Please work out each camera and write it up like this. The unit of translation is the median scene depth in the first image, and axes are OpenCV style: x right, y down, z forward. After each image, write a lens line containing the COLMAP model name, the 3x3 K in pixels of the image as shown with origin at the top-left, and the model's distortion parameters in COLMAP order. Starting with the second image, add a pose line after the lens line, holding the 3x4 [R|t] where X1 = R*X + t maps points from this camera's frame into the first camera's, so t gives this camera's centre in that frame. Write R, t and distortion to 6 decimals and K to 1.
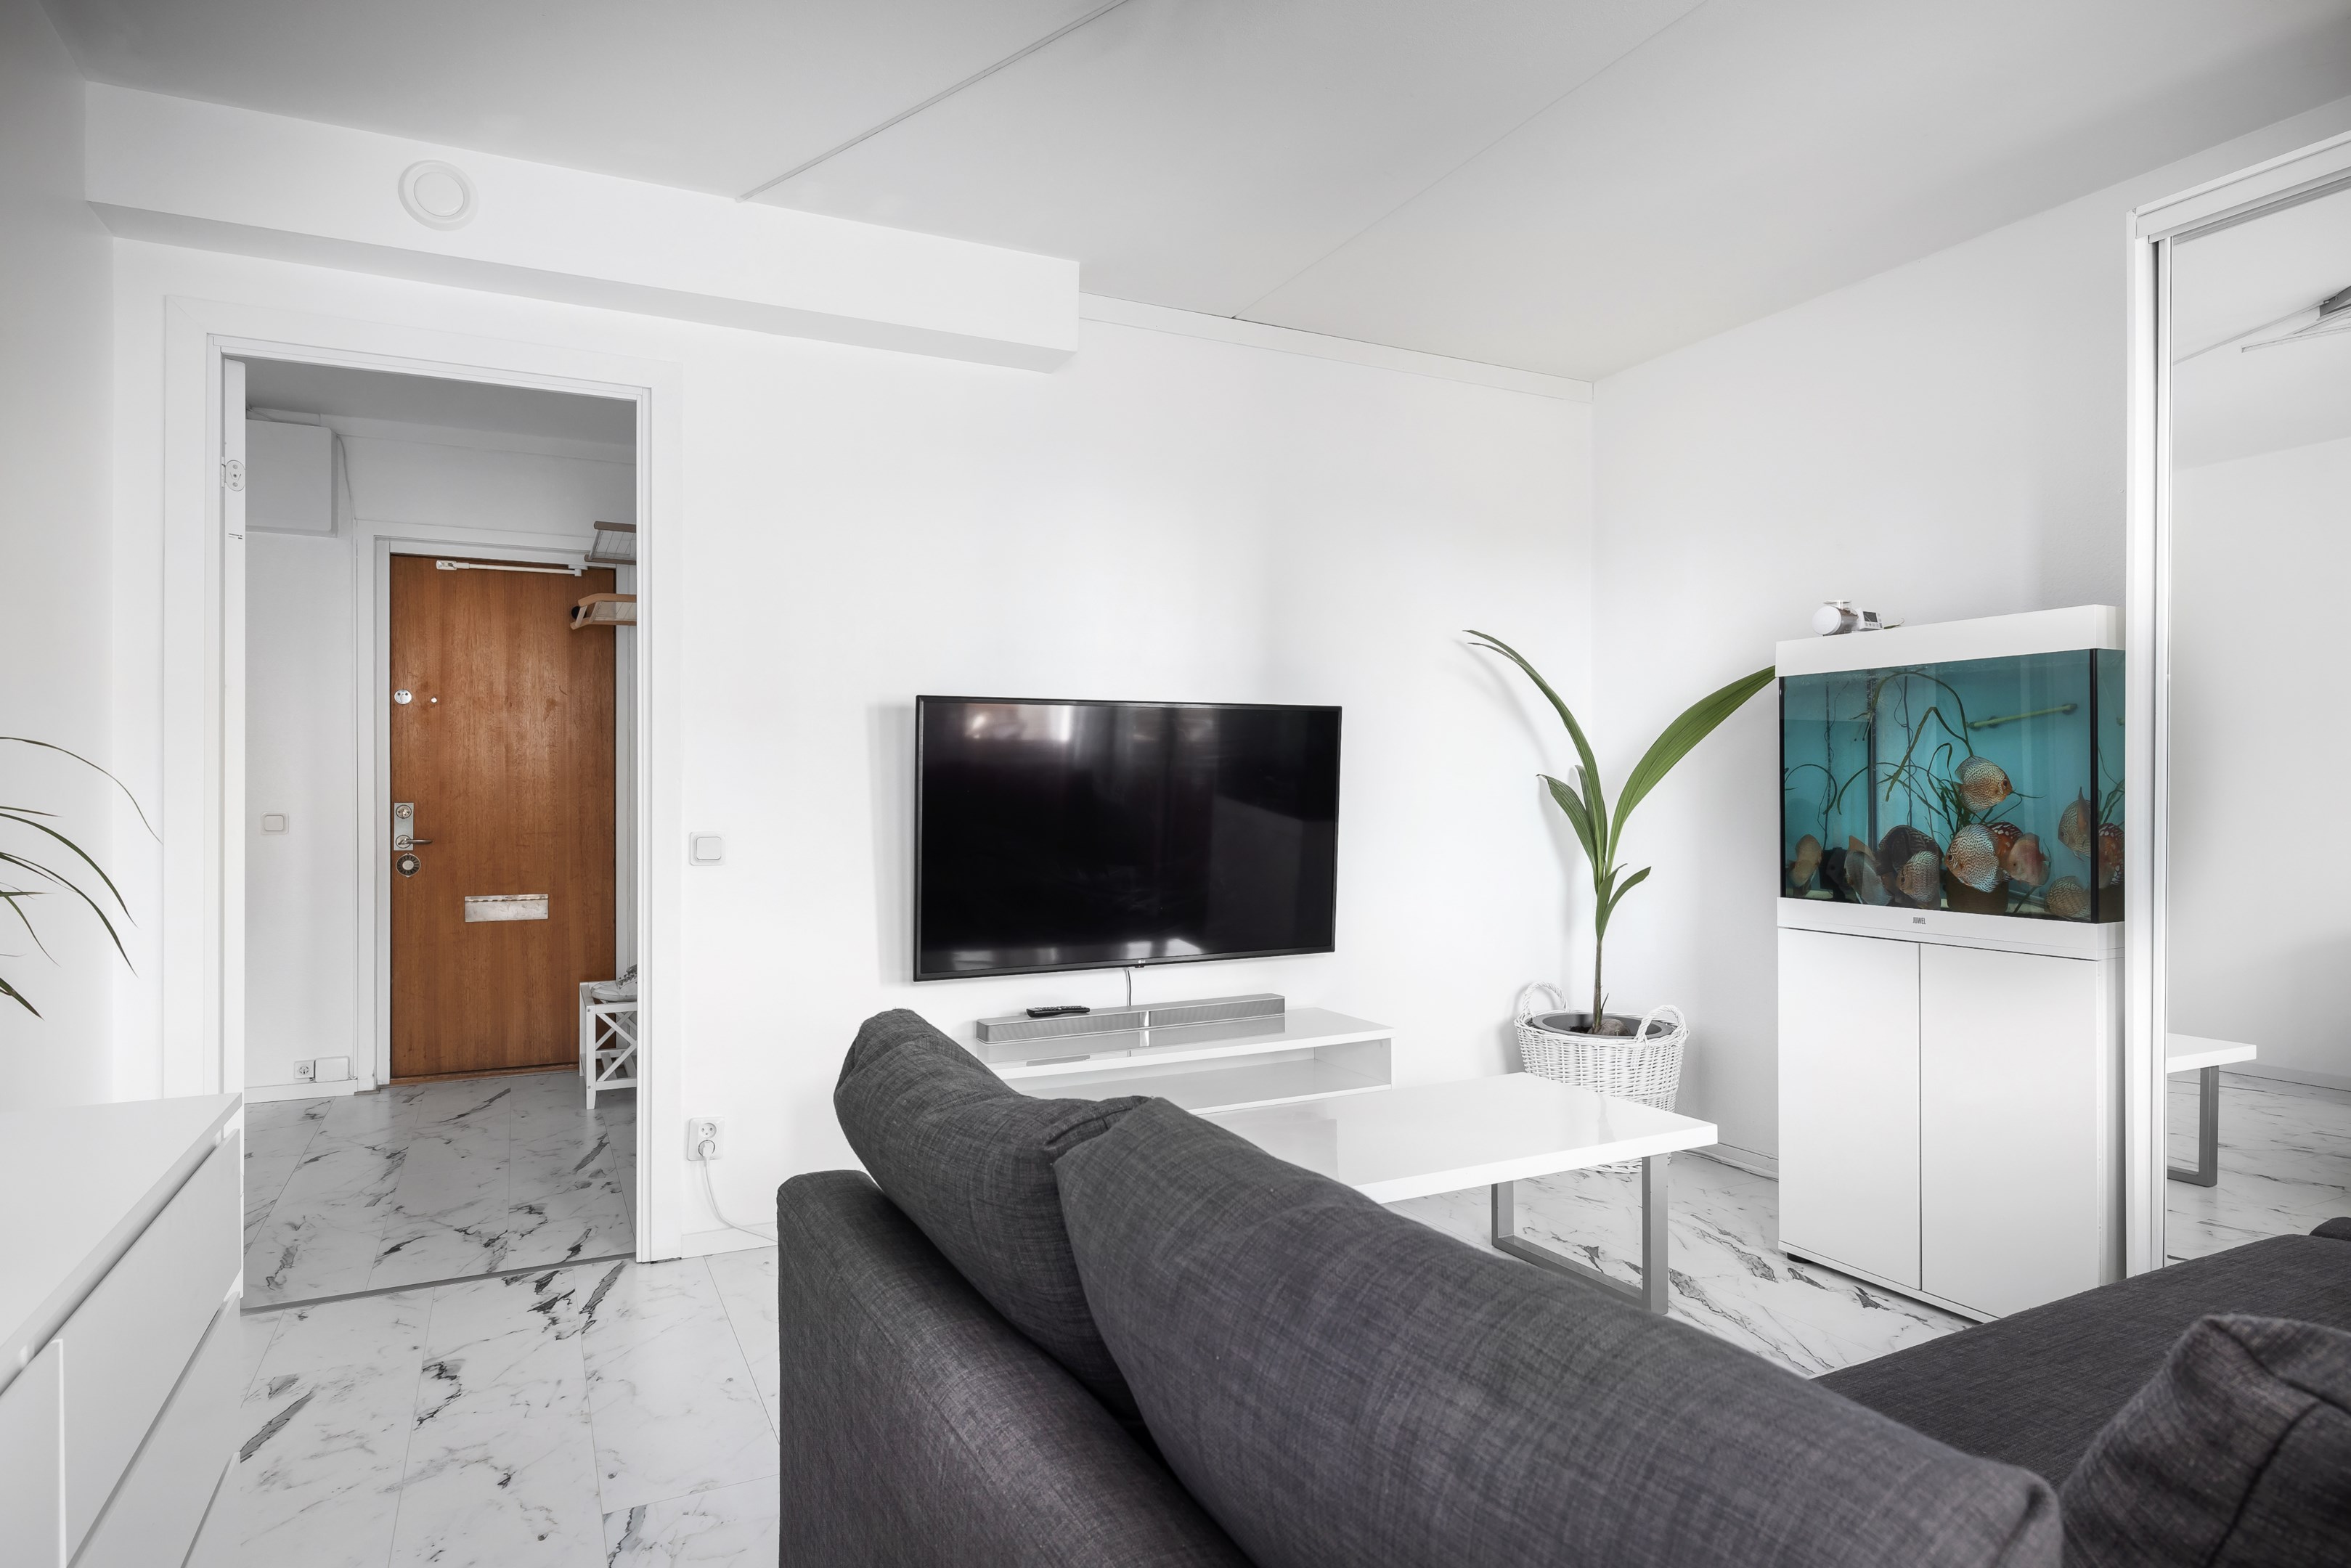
lens RADIAL K [[1331.1, 0, 1196.7], [0, 1331.1, 787.1], [0, 0, 1]] dist [0.005441, -0.000367]
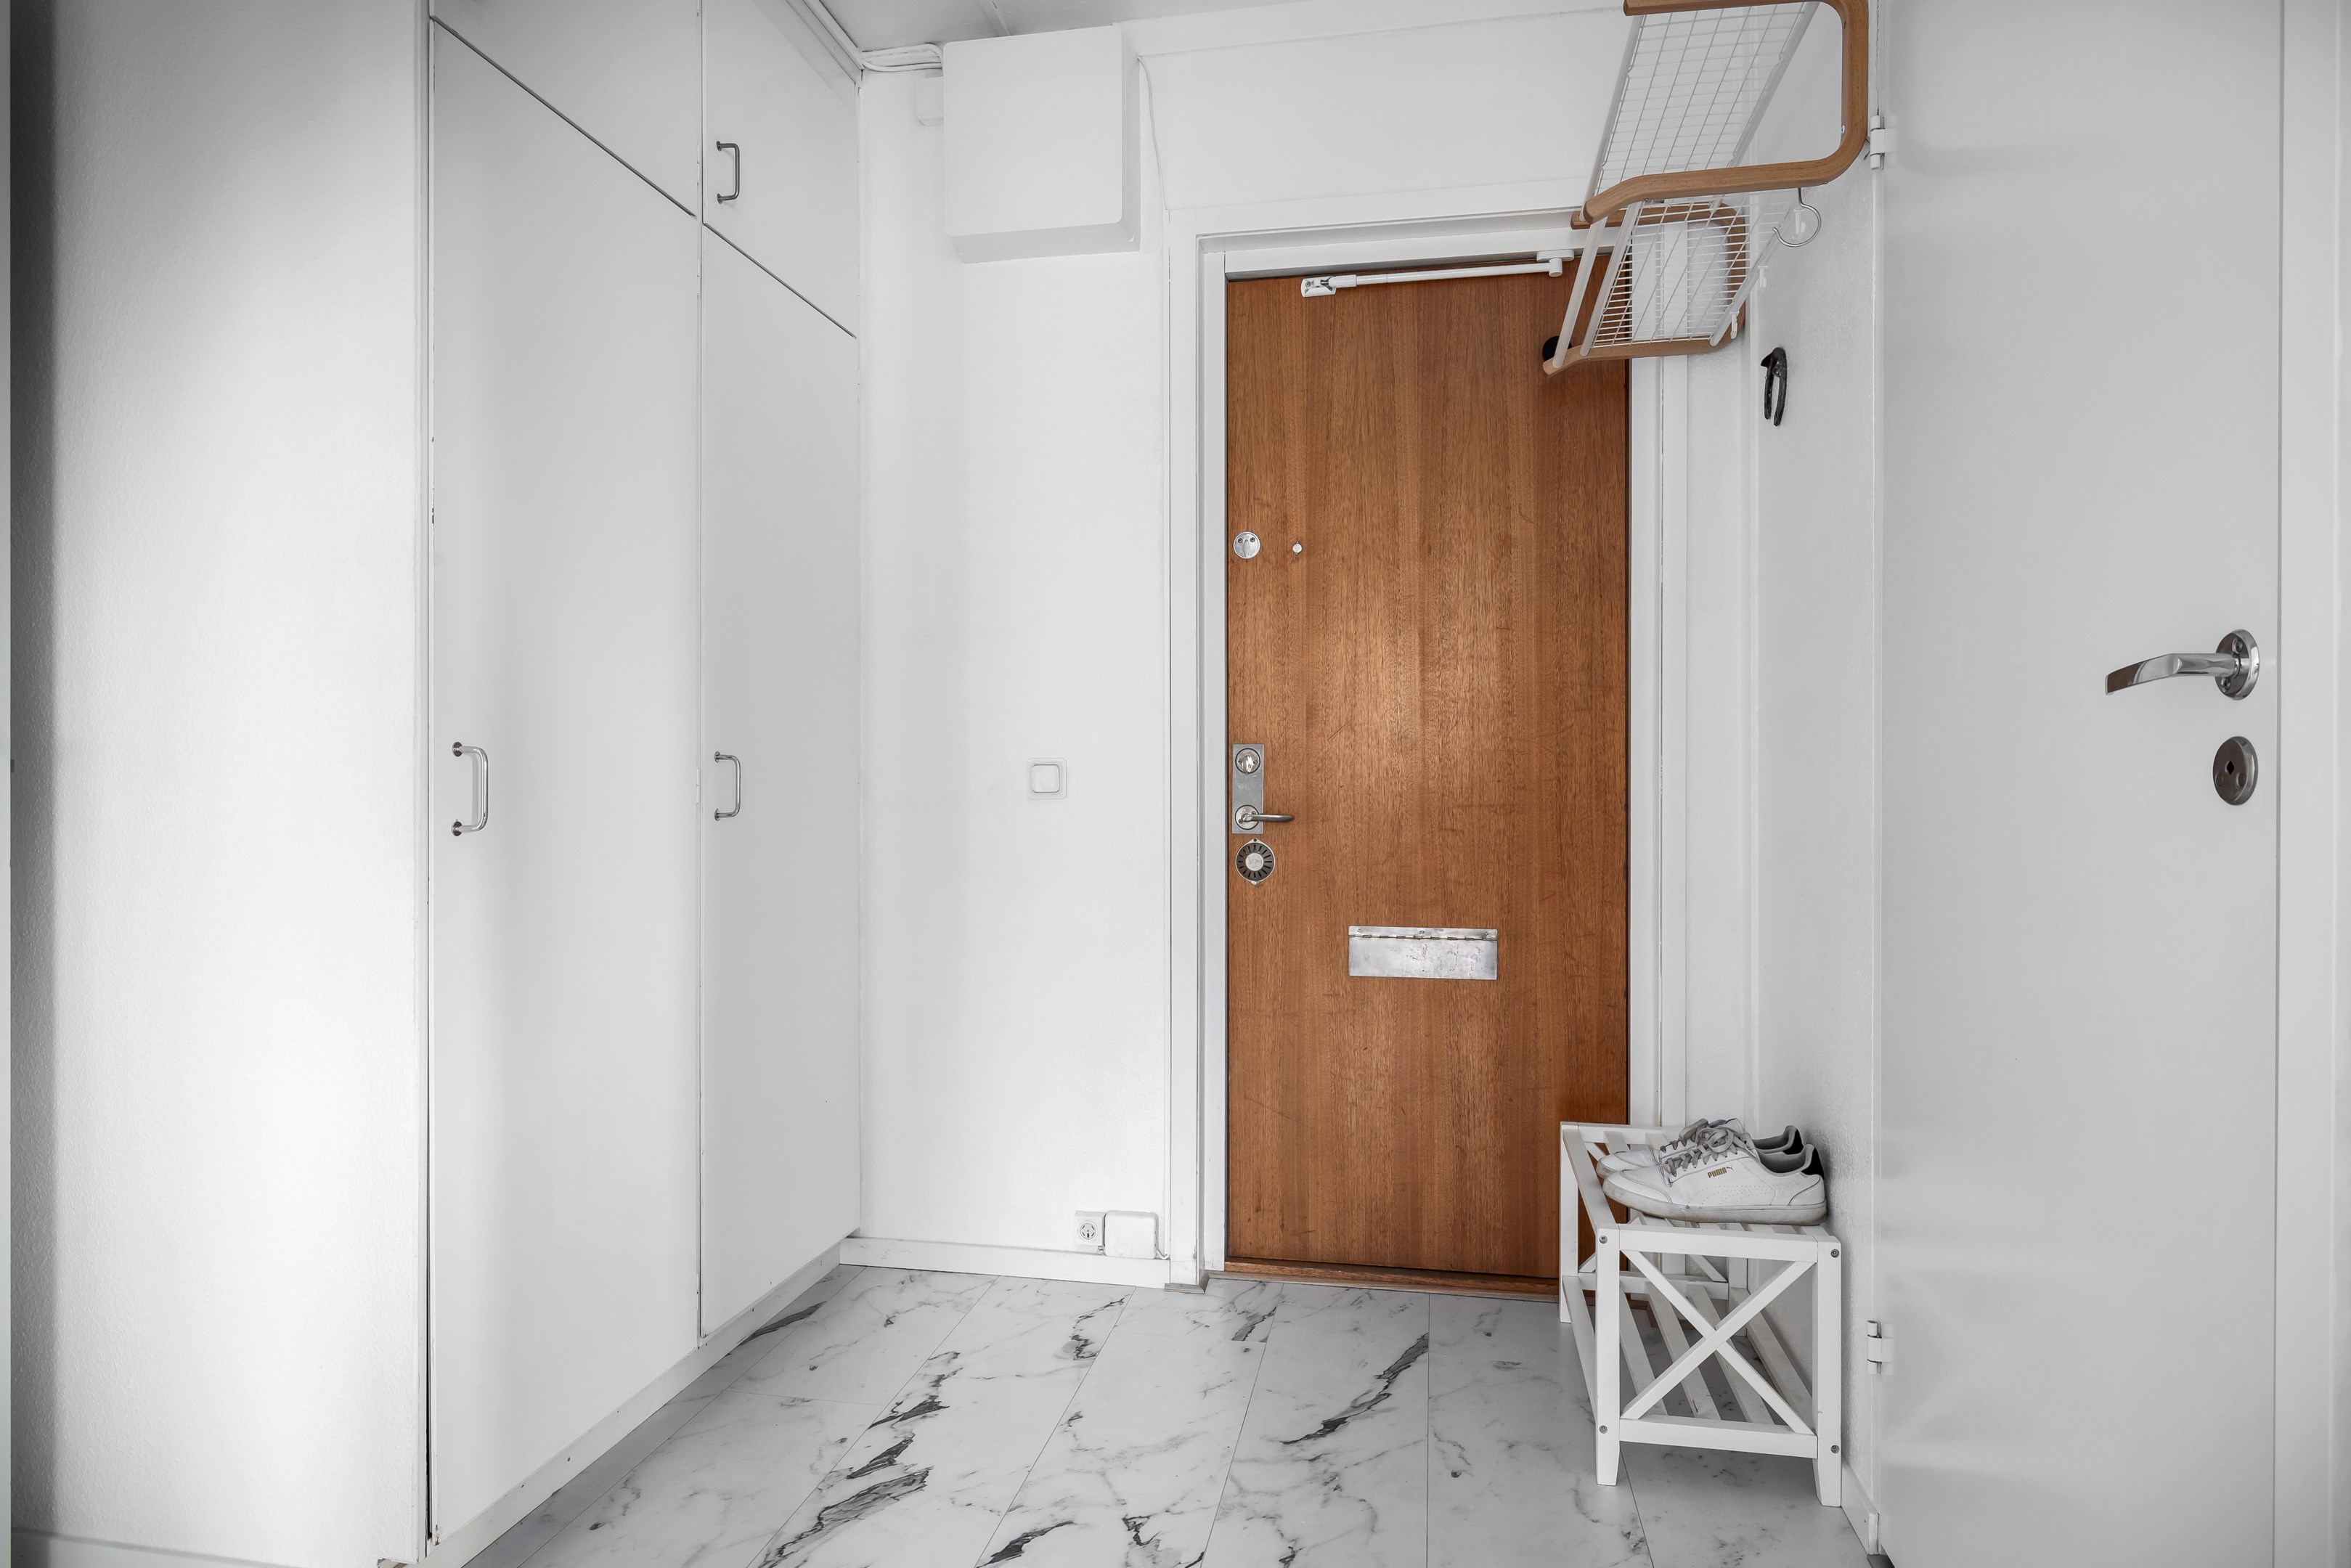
lens RADIAL K [[1331.1, 0, 1196.7], [0, 1331.1, 787.1], [0, 0, 1]] dist [0.005441, -0.000367]
pose [[0.798656, 0.003005, -0.601781, -0.286632], [-0.000609, 0.999991, 0.004187, 0.026252], [0.601788, -0.002977, 0.798650, 0.554813]]
